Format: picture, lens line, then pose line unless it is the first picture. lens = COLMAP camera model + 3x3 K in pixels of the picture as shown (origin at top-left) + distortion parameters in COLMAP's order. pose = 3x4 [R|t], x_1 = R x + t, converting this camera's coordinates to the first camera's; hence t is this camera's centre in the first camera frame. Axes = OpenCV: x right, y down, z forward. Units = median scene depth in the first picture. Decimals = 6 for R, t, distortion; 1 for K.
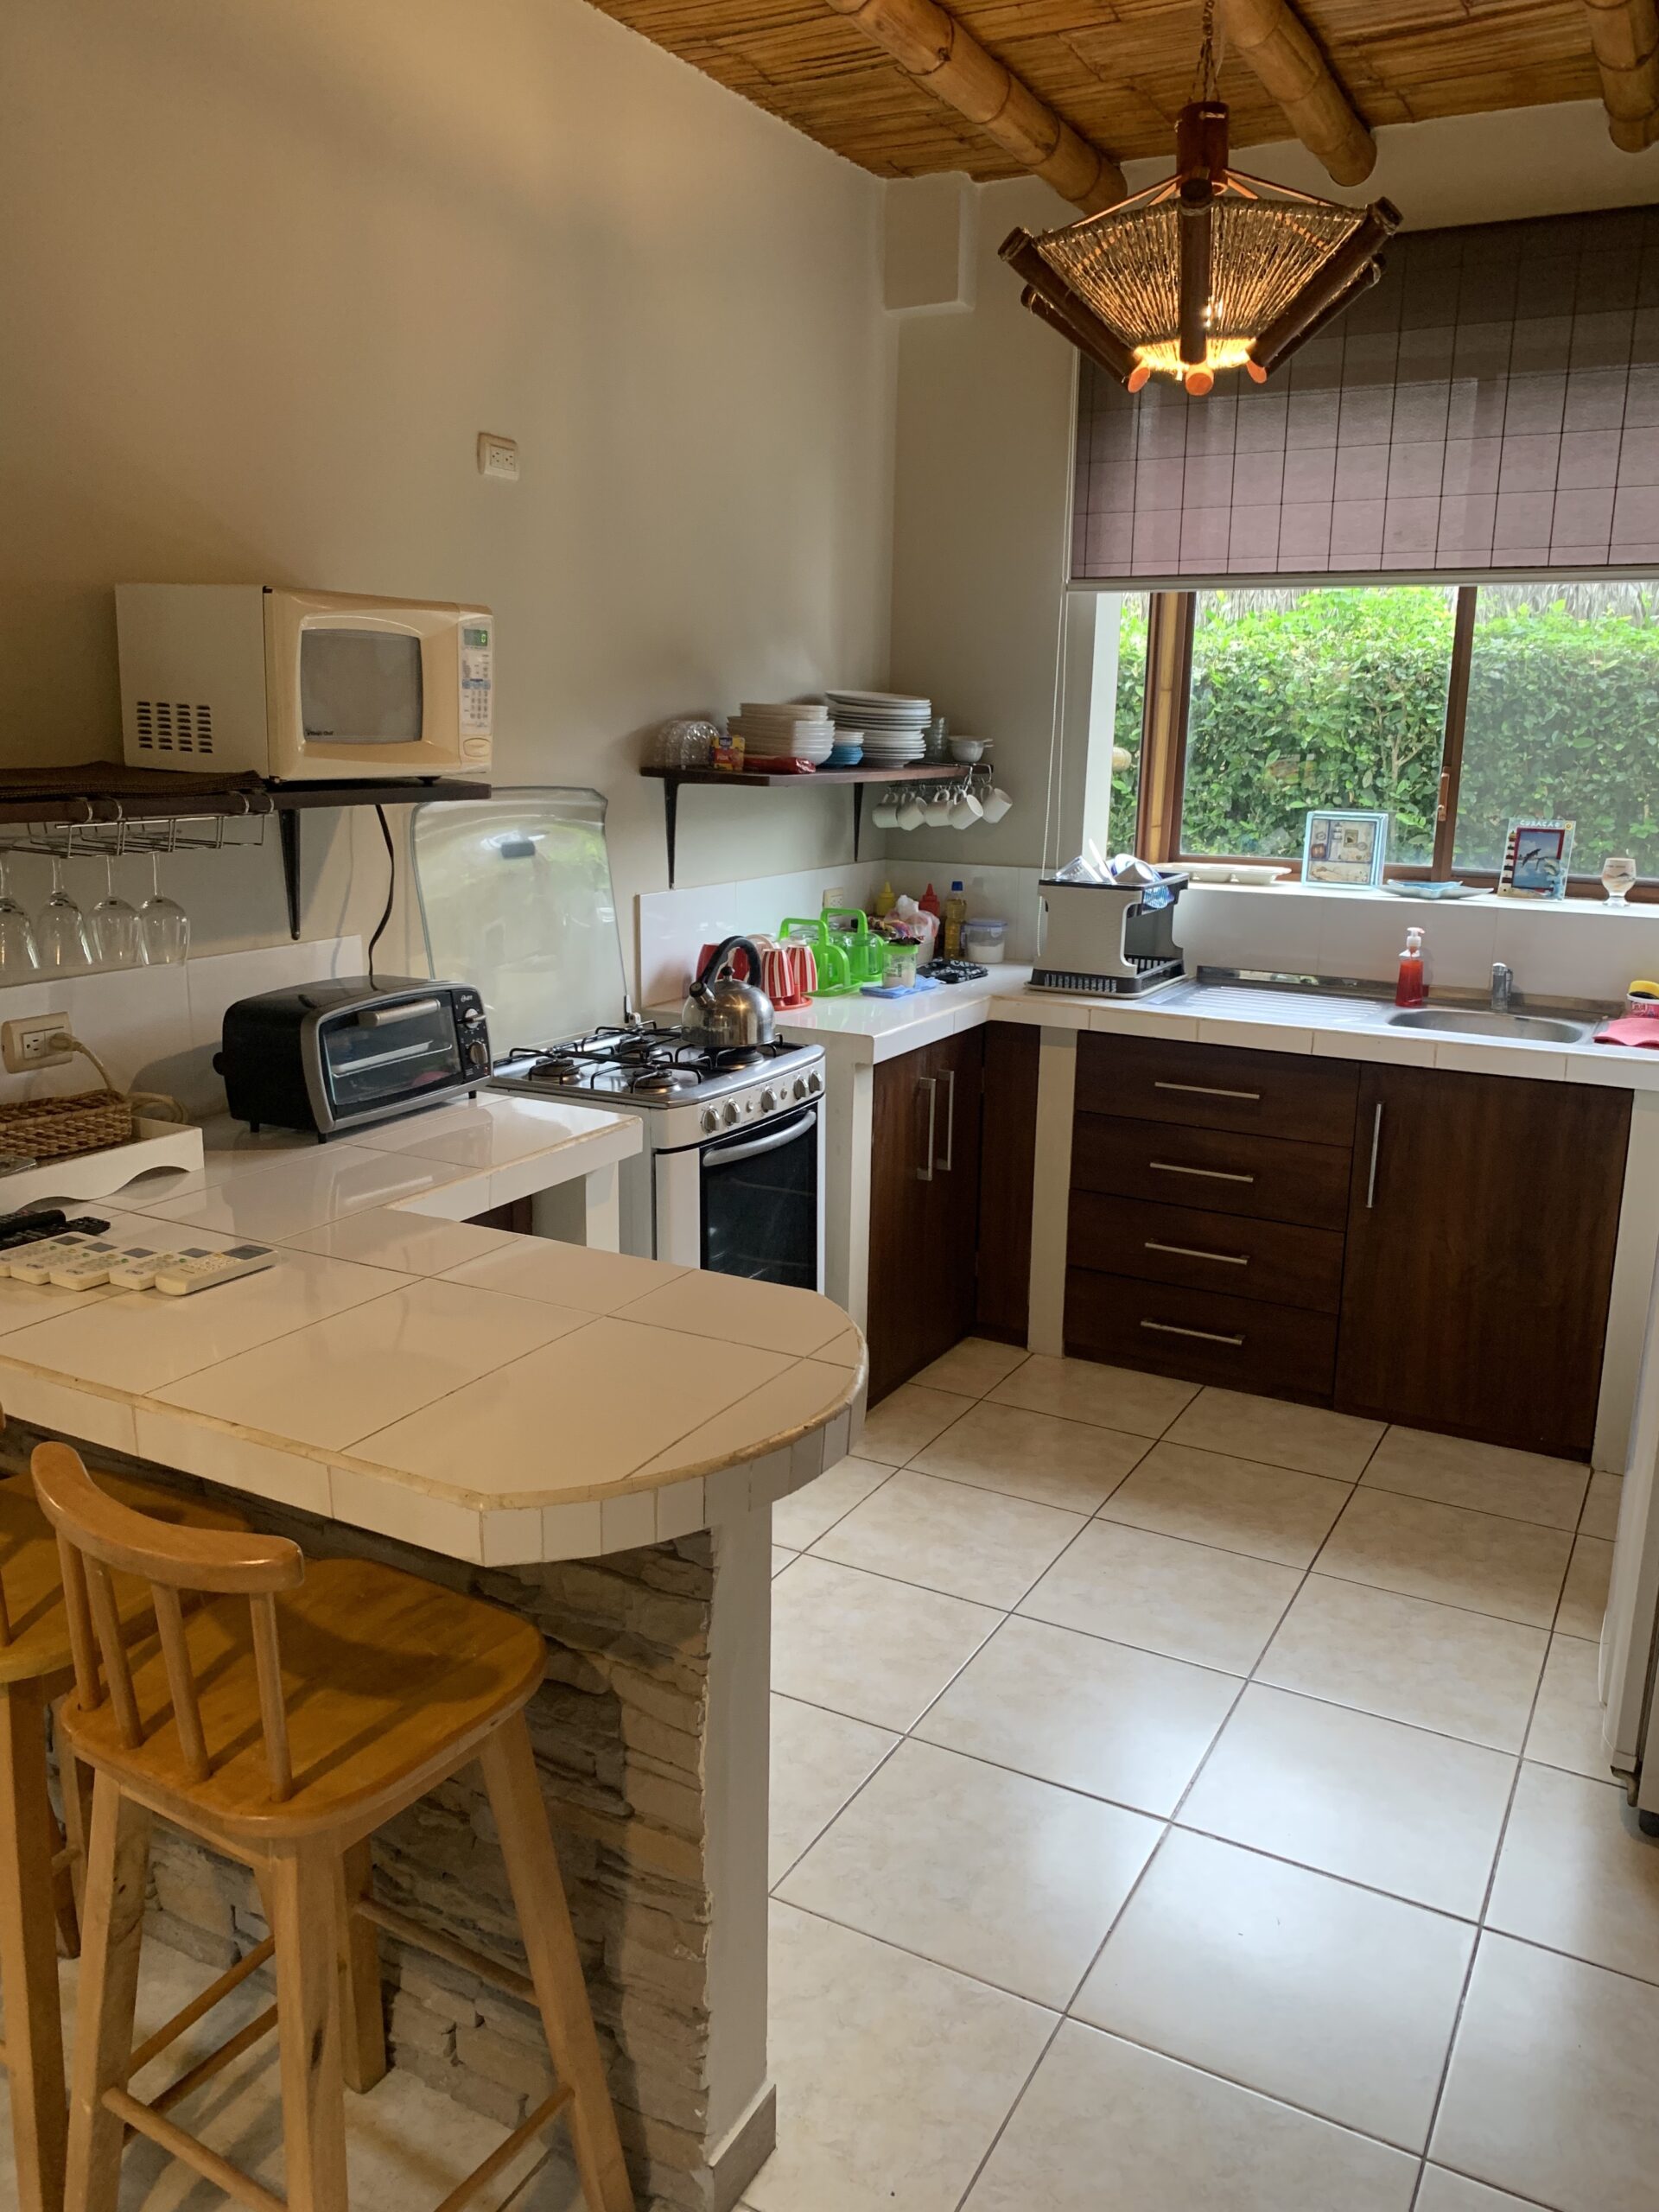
lens RADIAL K [[1684.1, 0, 821.7], [0, 1684.1, 1101.6], [0, 0, 1]] dist [0.018462, -0.019937]
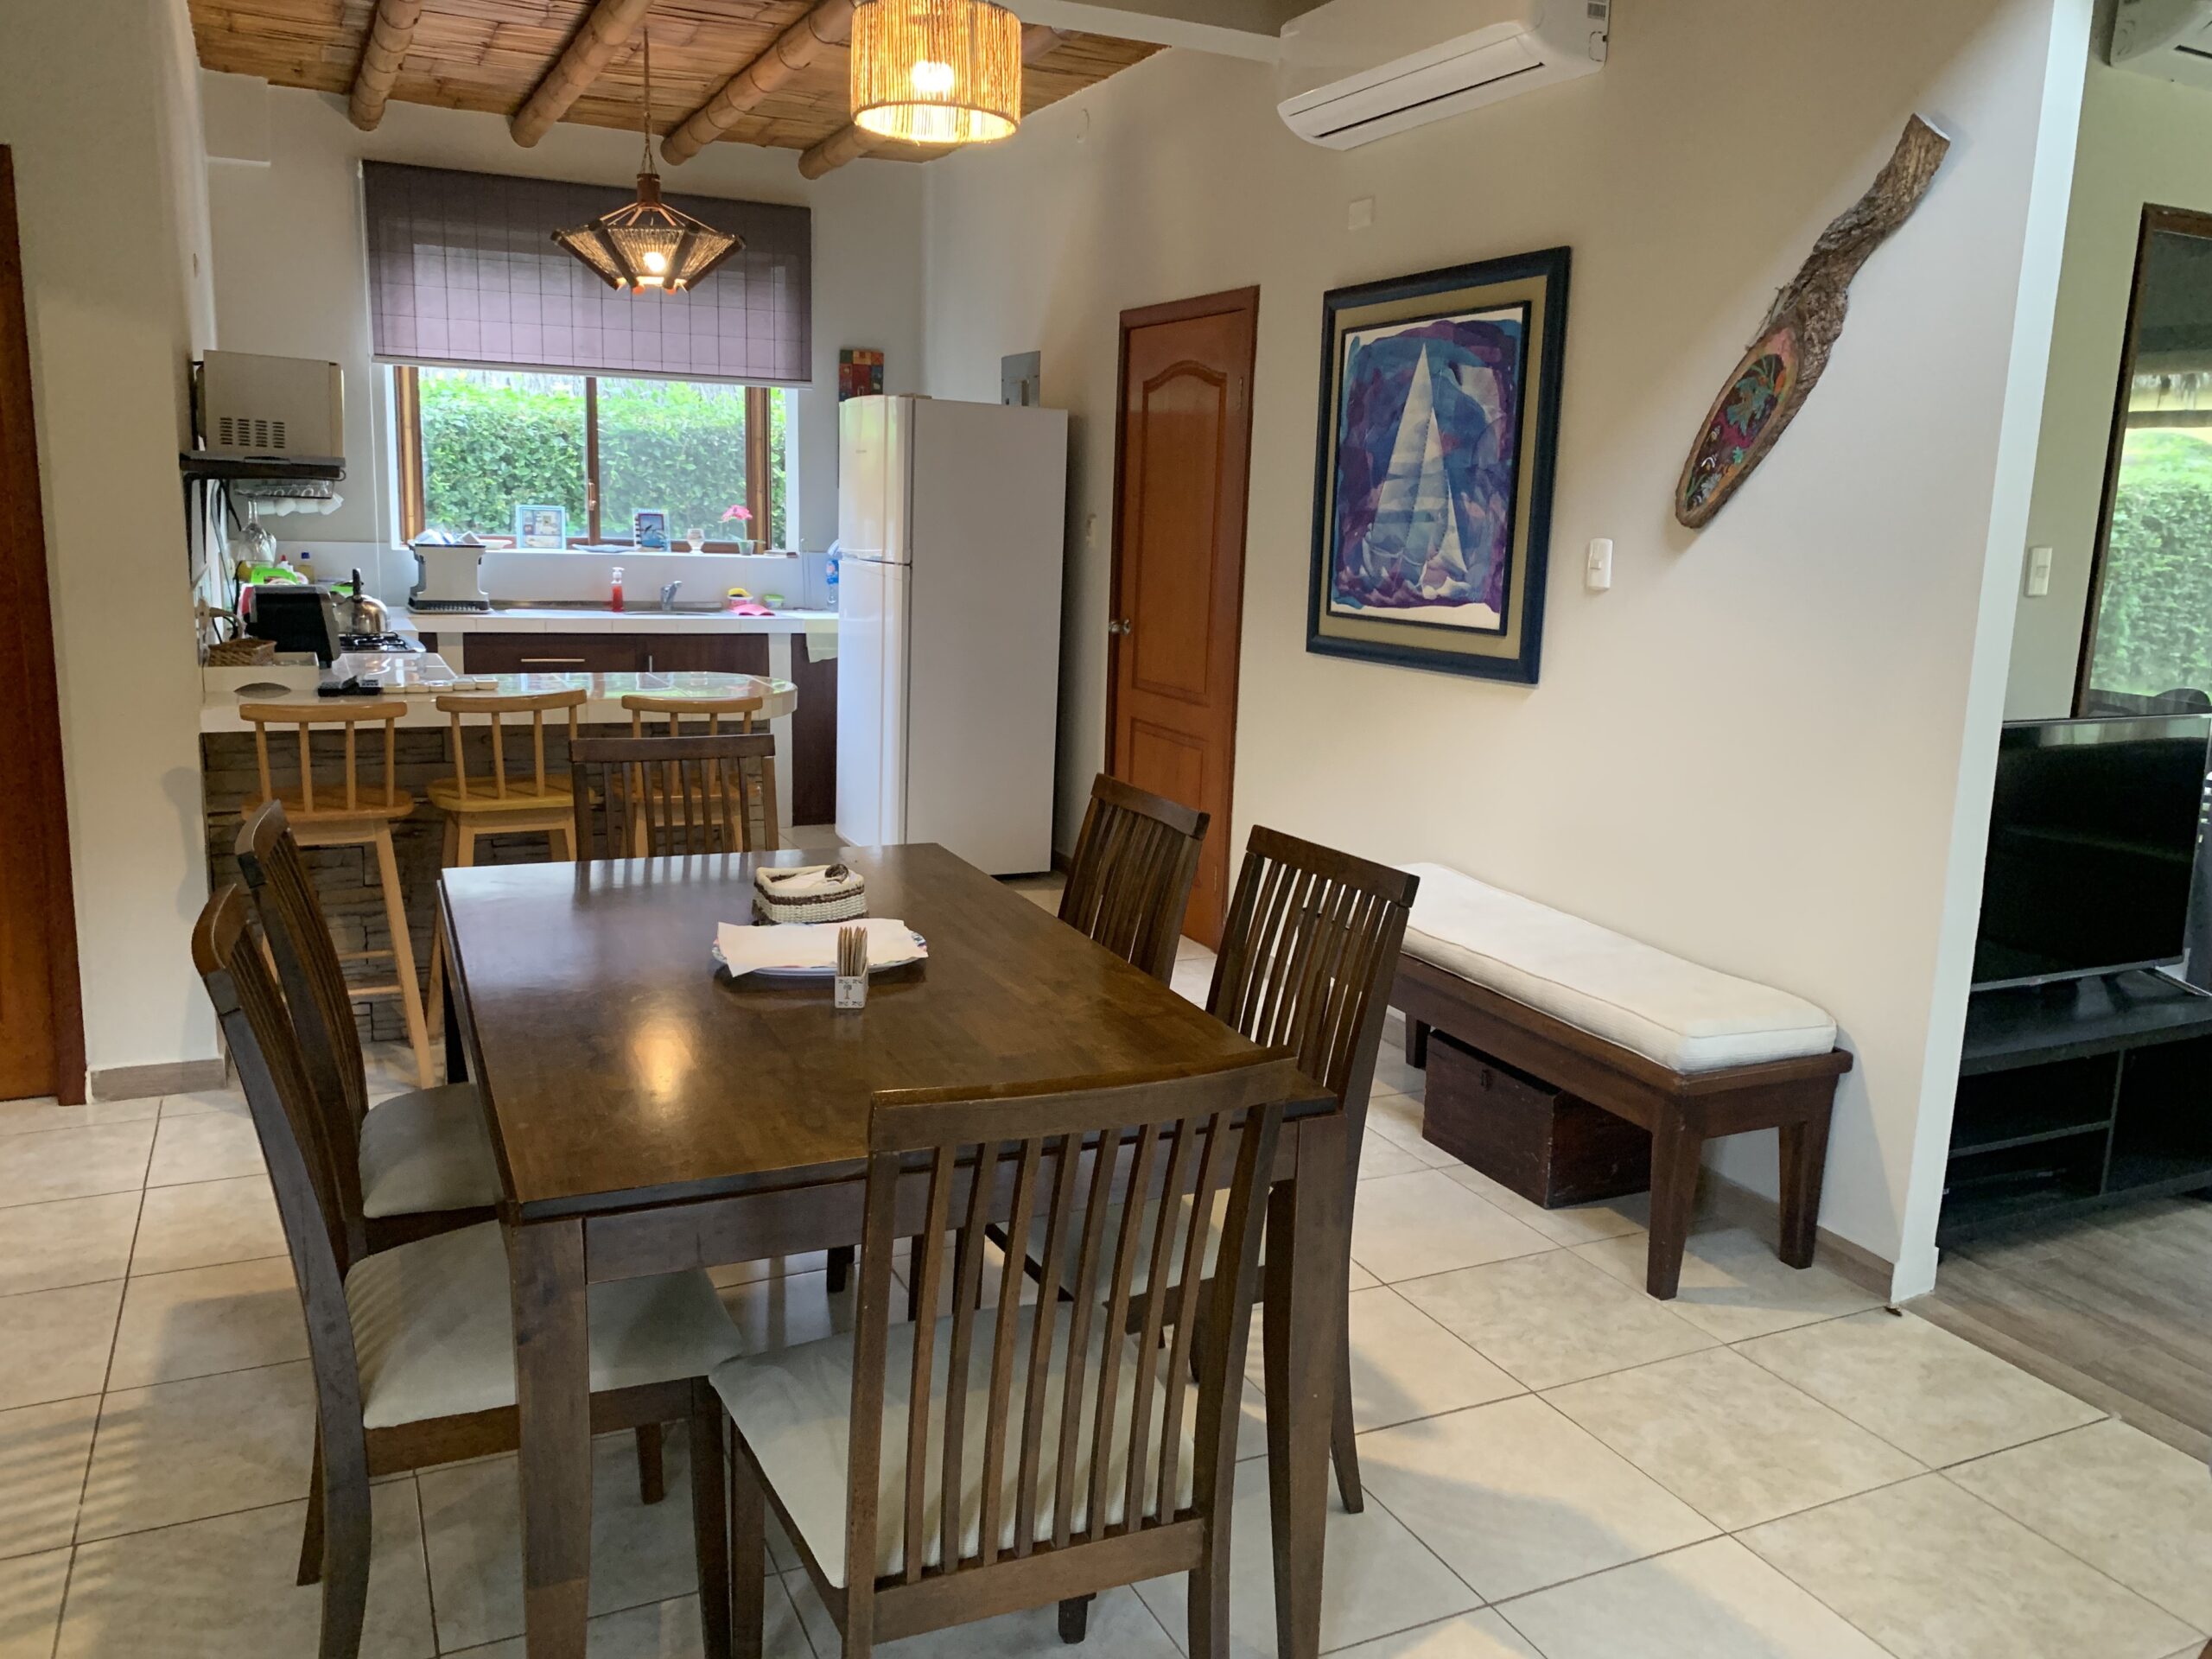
lens RADIAL K [[1684.1, 0, 1094.0], [0, 1684.1, 822.8], [0, 0, 1]] dist [0.018462, -0.019937]
pose [[0.584996, -0.145842, 0.797816, -0.748755], [0.156204, 0.985542, 0.065622, 0.114936], [-0.795852, 0.086234, 0.599320, -0.415590]]
